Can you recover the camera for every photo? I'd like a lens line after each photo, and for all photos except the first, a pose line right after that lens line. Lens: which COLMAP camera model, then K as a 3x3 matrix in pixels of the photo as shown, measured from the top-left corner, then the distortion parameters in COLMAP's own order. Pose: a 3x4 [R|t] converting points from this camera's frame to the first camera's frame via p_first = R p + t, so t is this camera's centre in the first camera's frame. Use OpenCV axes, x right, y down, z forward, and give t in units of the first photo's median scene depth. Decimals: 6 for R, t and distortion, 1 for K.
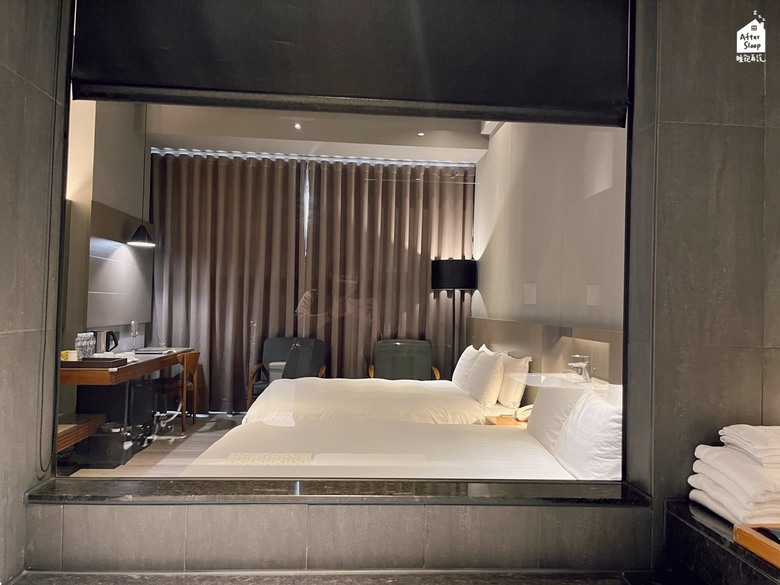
lens RADIAL K [[598.1, 0, 392.3], [0, 598.1, 292.9], [0, 0, 1]] dist [0.027513, -0.062330]
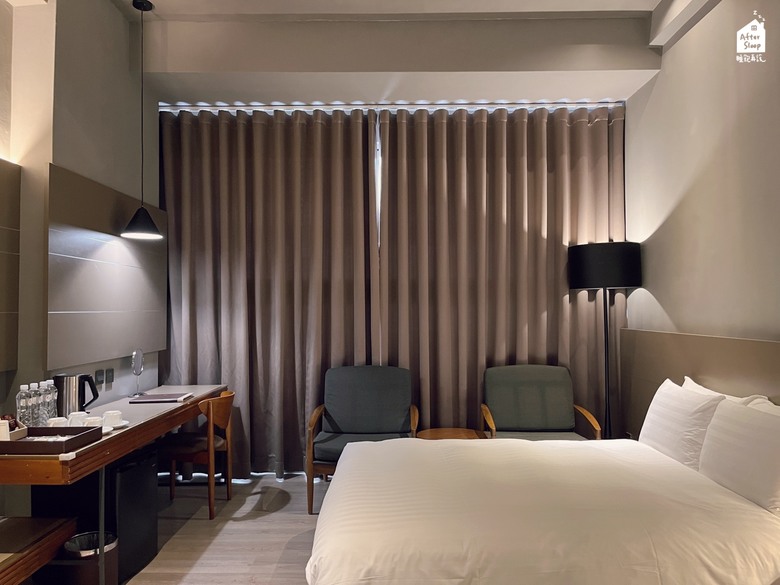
lens RADIAL K [[598.1, 0, 387.1], [0, 598.1, 295.4], [0, 0, 1]] dist [0.027513, -0.062330]
pose [[0.996171, -0.032782, -0.081047, -0.082322], [0.032709, 0.999462, -0.002223, -0.004525], [0.081077, -0.000436, 0.996708, 0.309466]]
